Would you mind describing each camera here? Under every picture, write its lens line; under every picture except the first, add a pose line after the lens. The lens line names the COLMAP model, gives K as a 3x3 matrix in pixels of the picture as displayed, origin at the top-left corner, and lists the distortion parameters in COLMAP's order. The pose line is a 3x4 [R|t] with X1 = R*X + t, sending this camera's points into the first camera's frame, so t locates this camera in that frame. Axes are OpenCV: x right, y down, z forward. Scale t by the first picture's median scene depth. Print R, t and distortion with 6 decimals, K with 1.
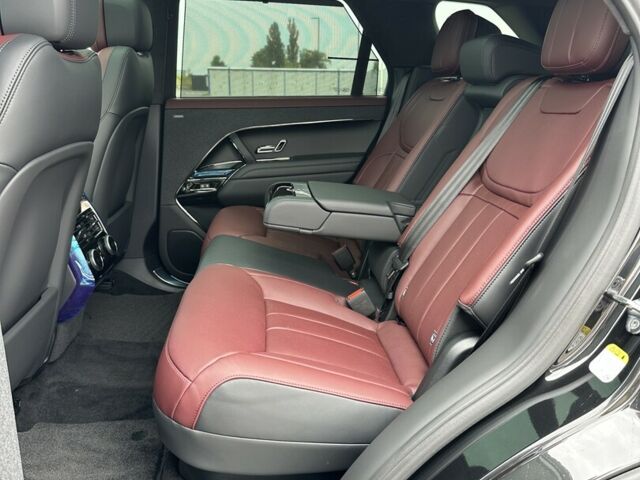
lens RADIAL K [[543.3, 0, 320.0], [0, 543.3, 240.0], [0, 0, 1]] dist [0.001751, 0.000141]
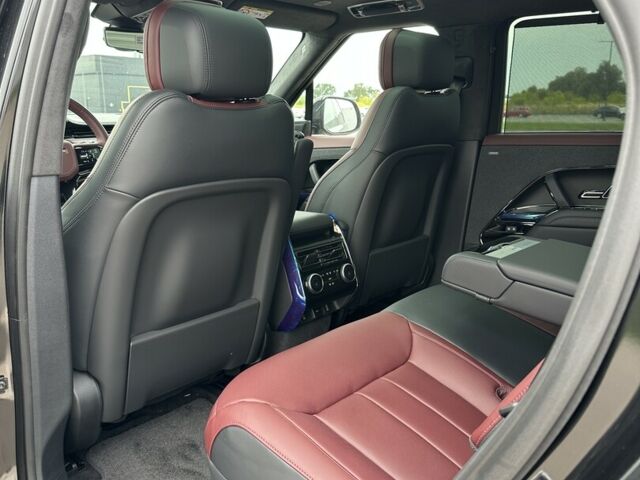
lens RADIAL K [[543.3, 0, 320.0], [0, 543.3, 240.0], [0, 0, 1]] dist [0.001751, 0.000141]
pose [[0.678449, 0.133628, -0.722392, 0.294728], [-0.173891, 0.984585, 0.018815, -0.056816], [0.713771, 0.112852, 0.691227, 0.194257]]
